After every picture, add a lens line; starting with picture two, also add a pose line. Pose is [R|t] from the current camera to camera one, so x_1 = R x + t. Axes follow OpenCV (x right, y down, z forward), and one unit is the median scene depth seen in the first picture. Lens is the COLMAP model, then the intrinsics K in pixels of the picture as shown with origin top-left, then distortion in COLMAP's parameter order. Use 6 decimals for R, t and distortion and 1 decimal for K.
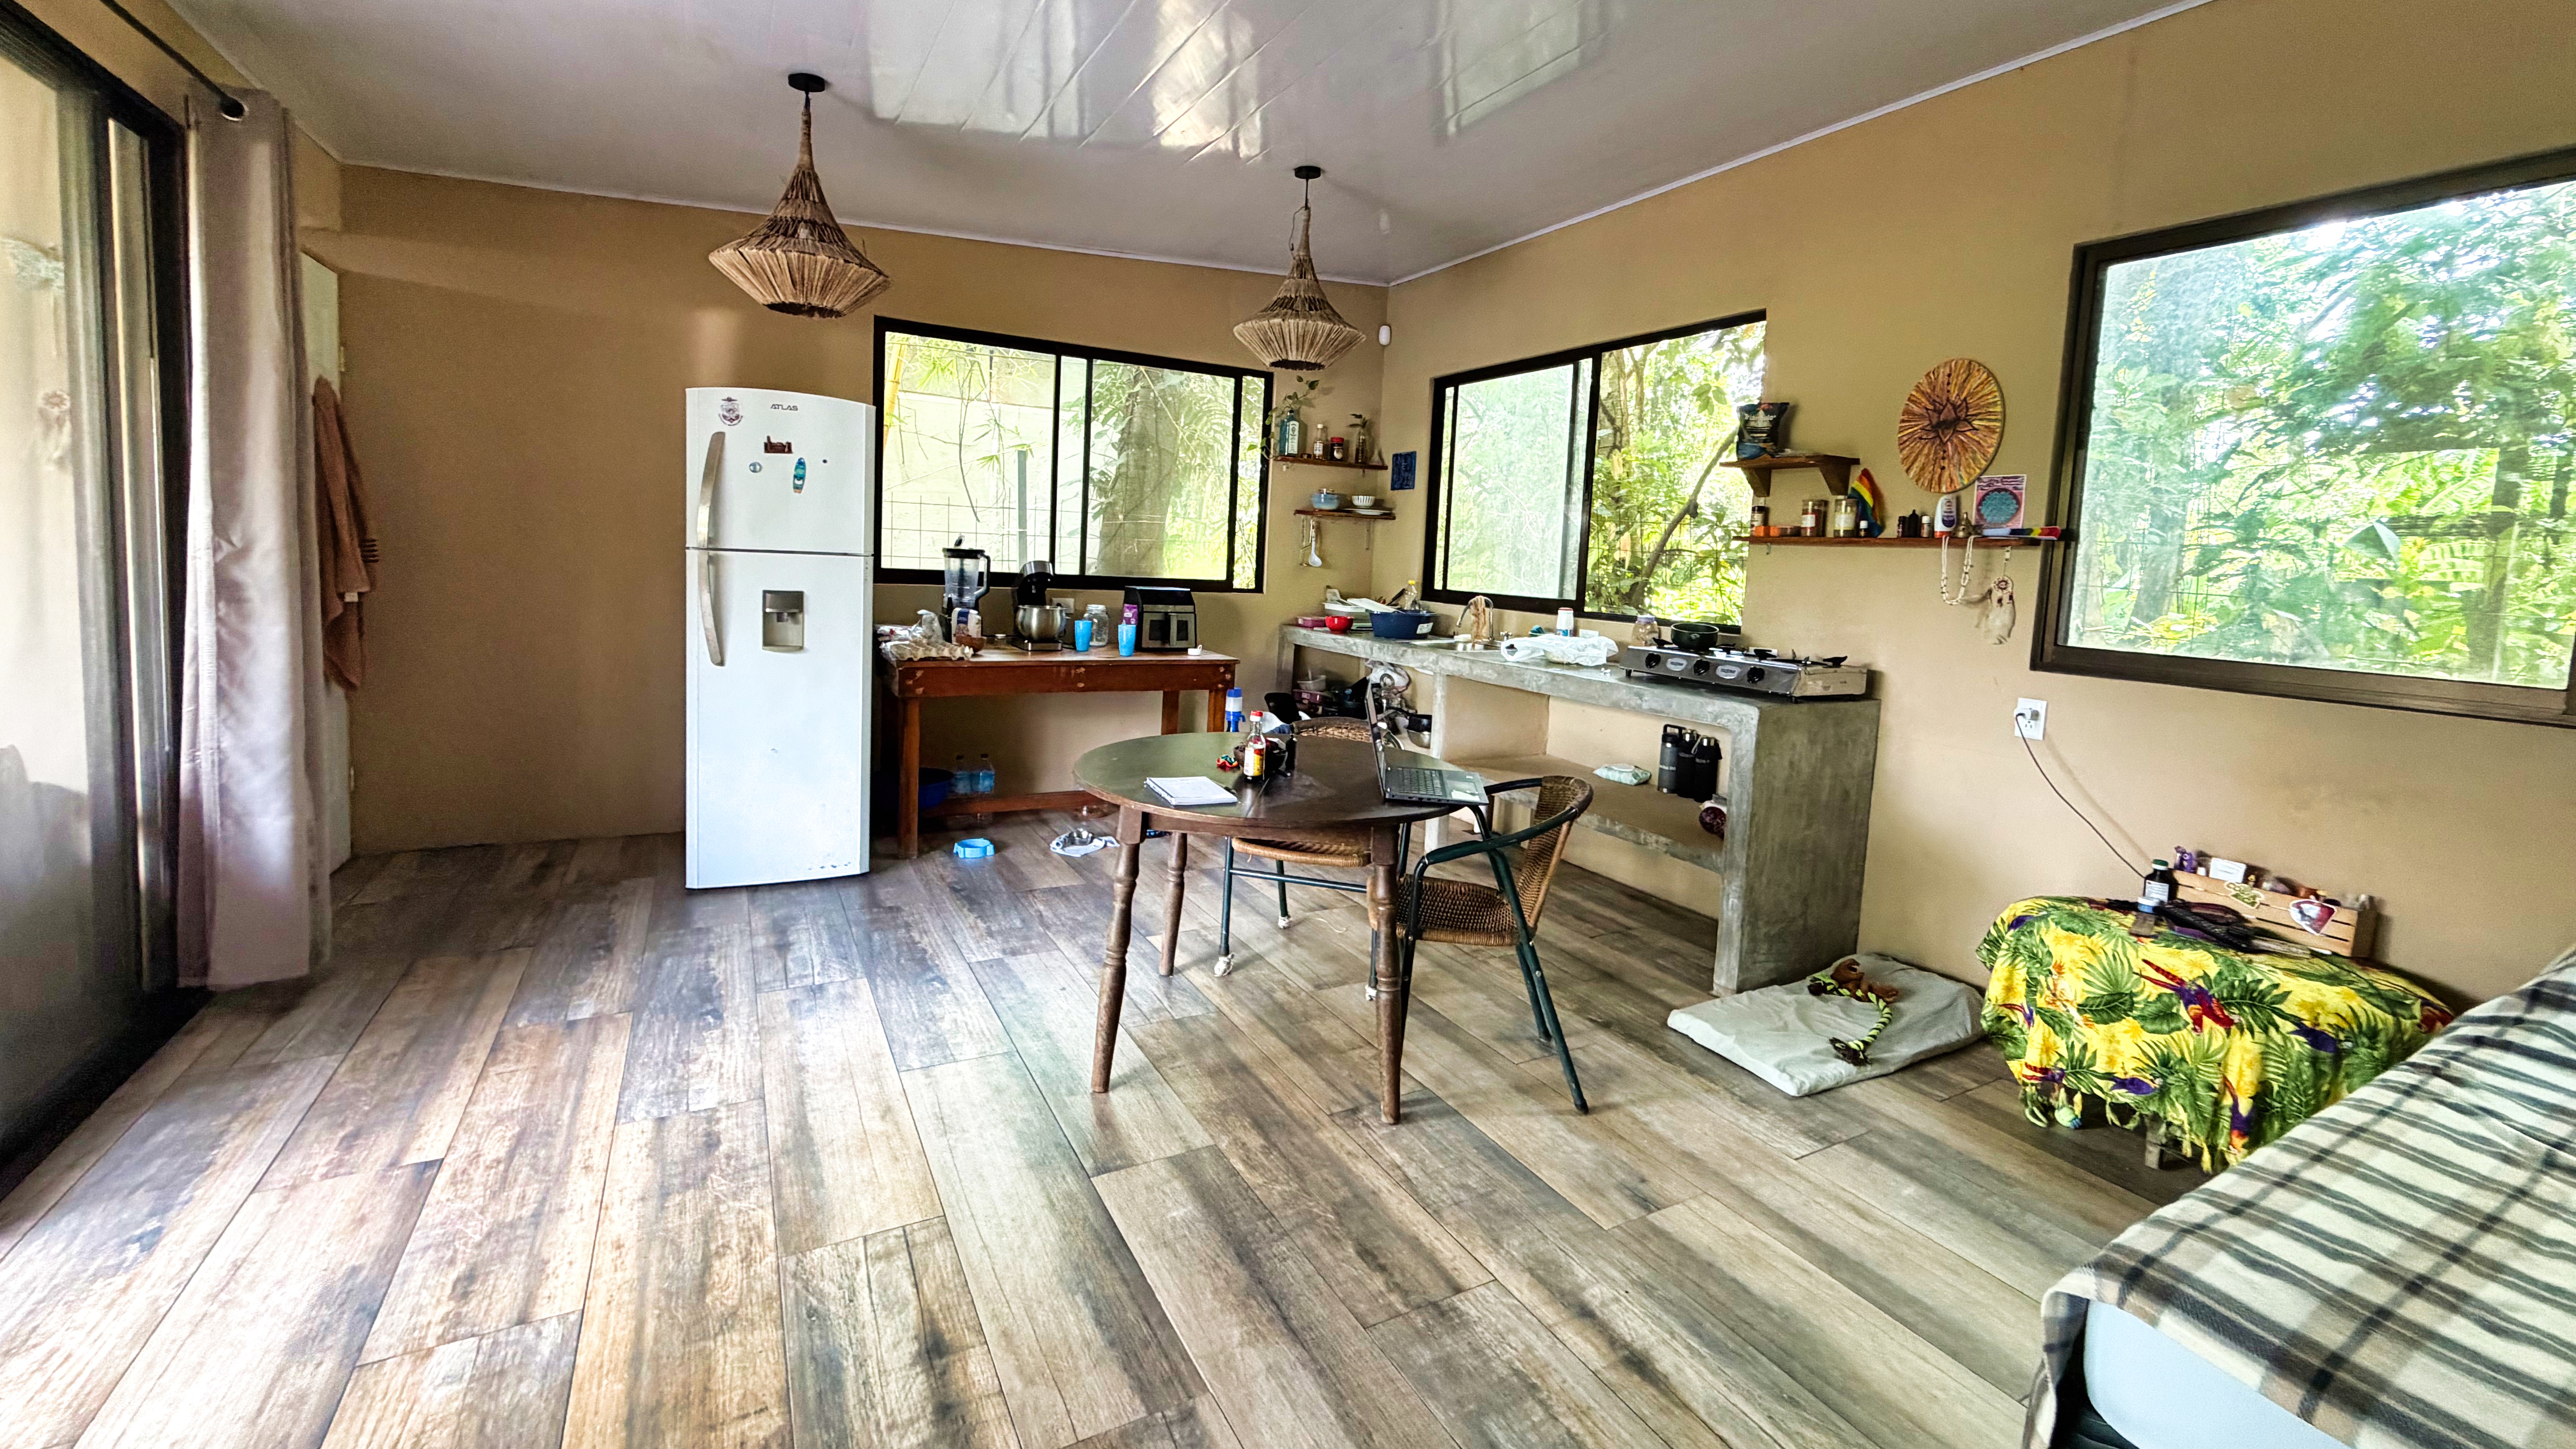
lens RADIAL K [[1041.0, 0, 1295.5], [0, 1041.0, 631.1], [0, 0, 1]] dist [0.009055, 0.000129]
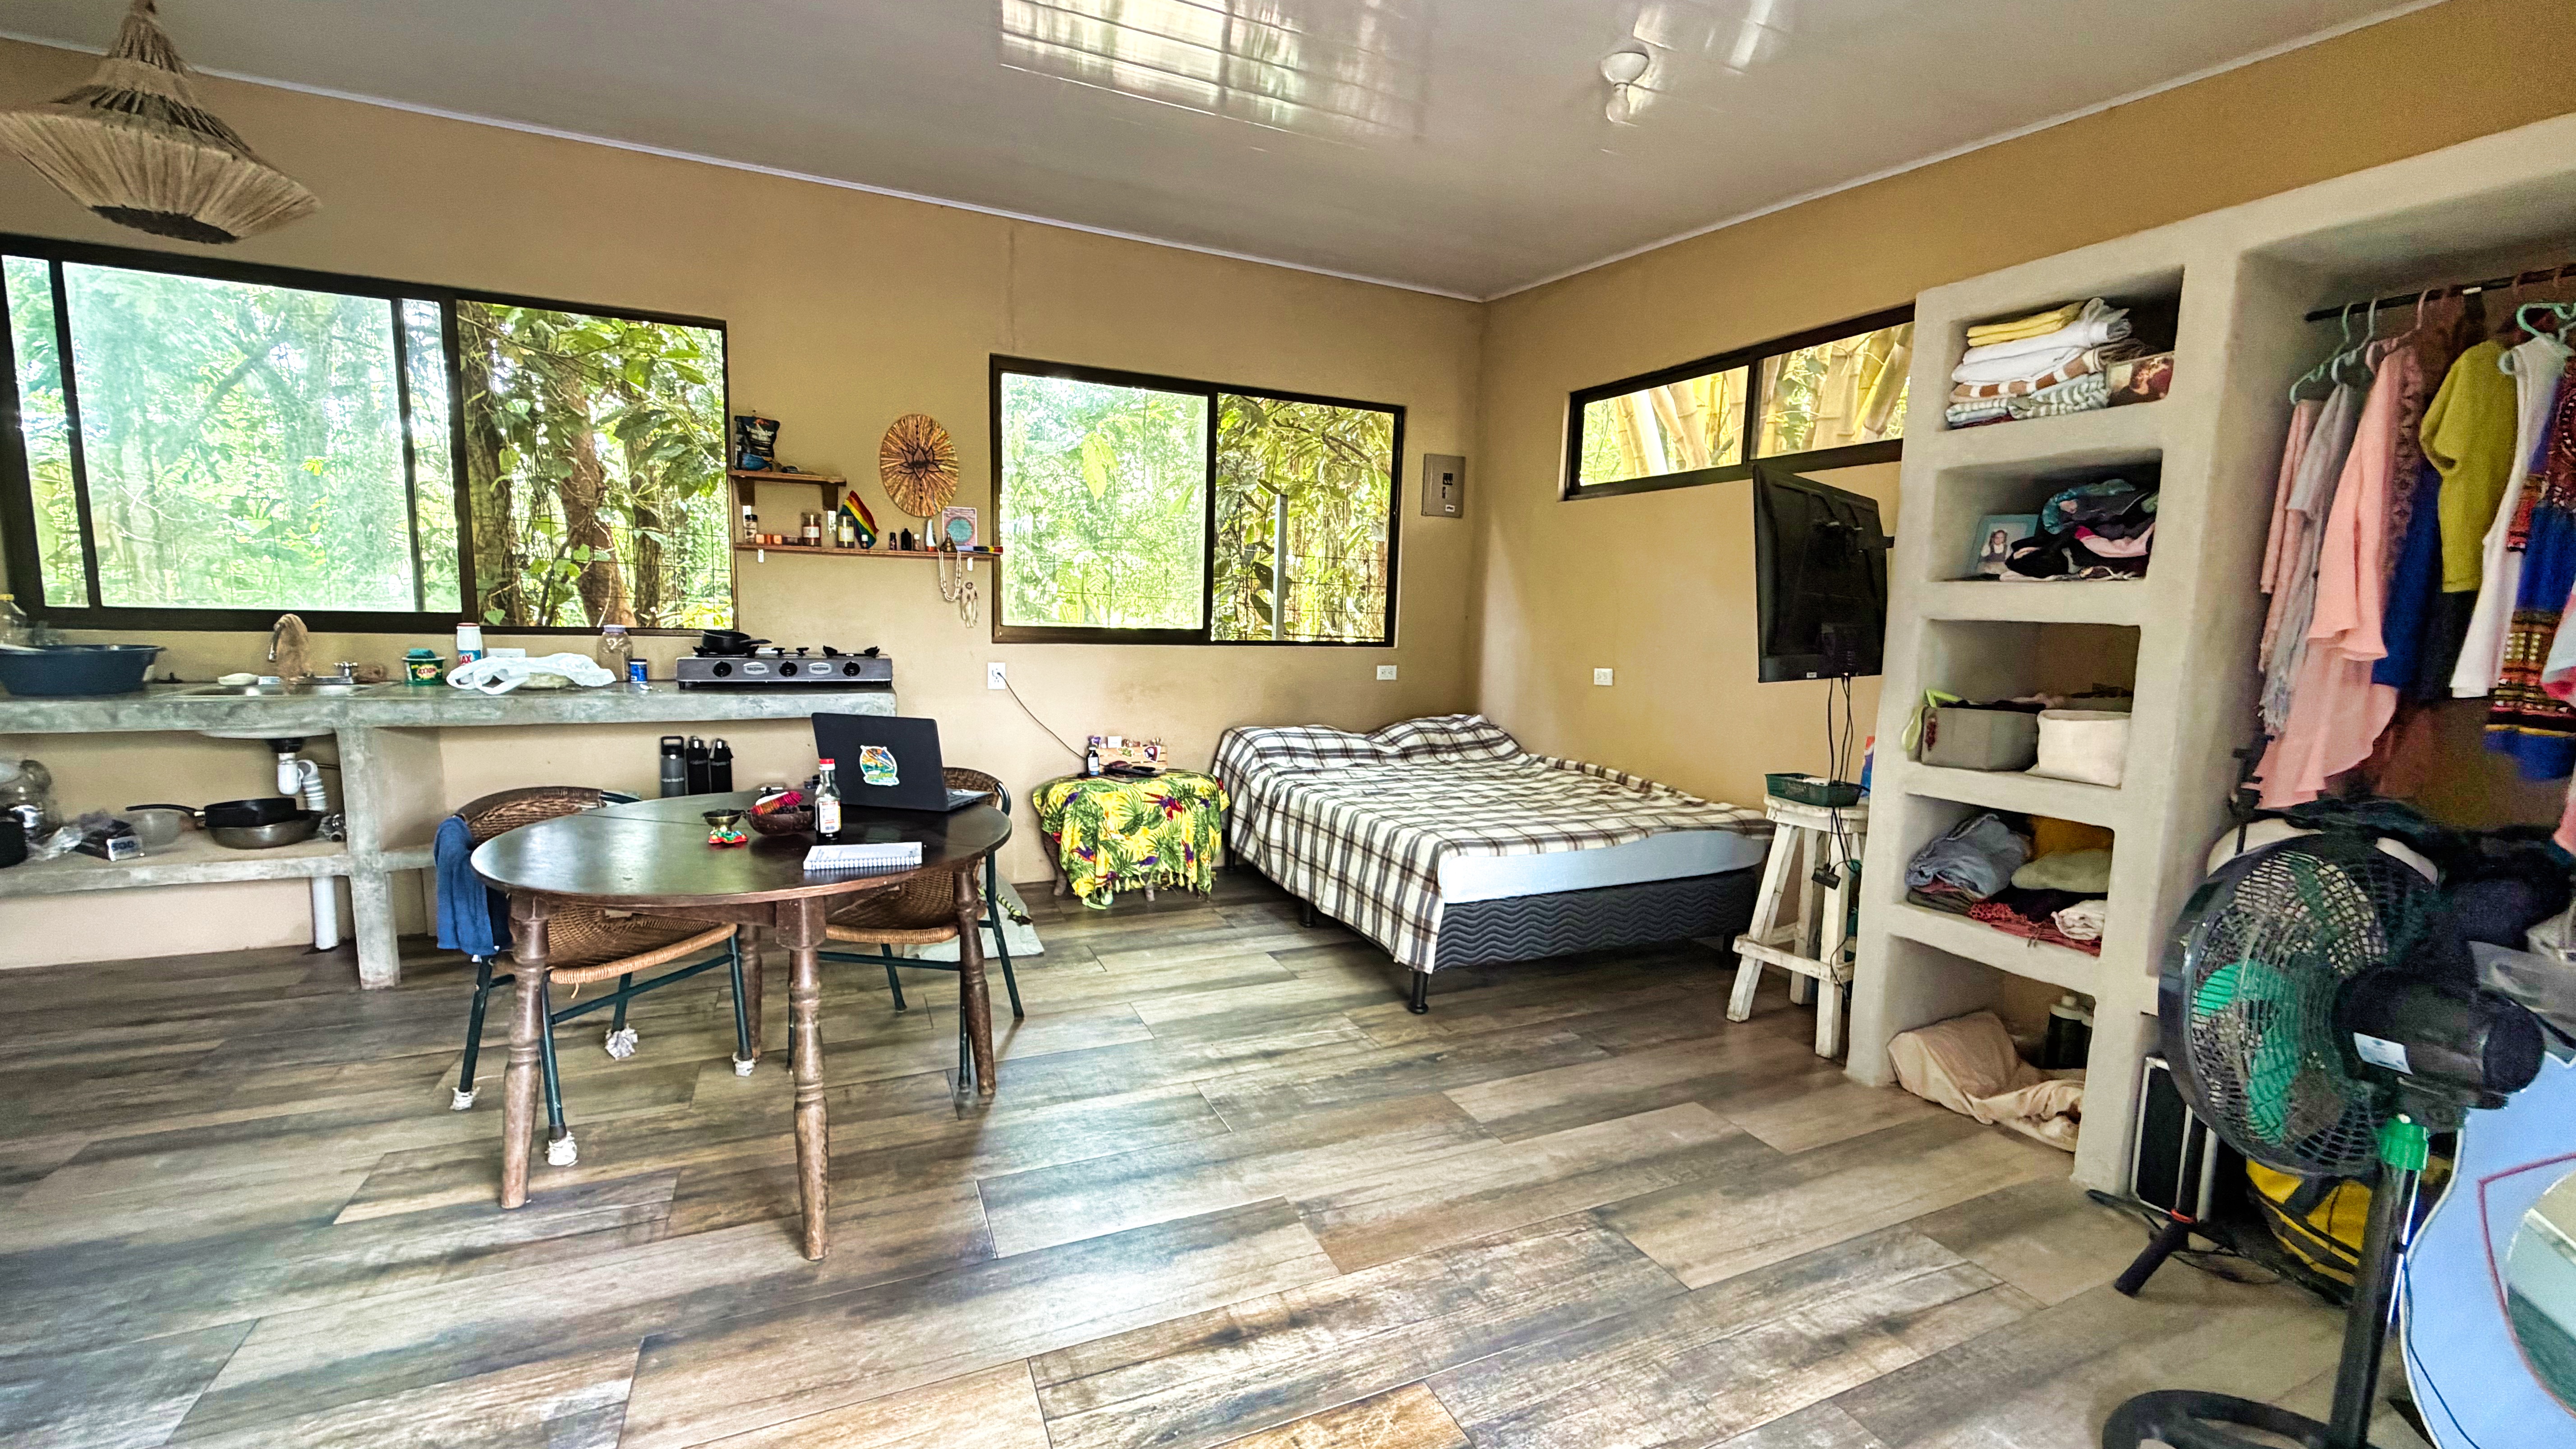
lens RADIAL K [[1041.0, 0, 1272.5], [0, 1041.0, 733.2], [0, 0, 1]] dist [0.009055, 0.000129]
pose [[0.086260, -0.163224, 0.982811, -0.738500], [0.053671, 0.985817, 0.159013, -0.051526], [-0.994826, 0.039032, 0.093796, 0.476296]]
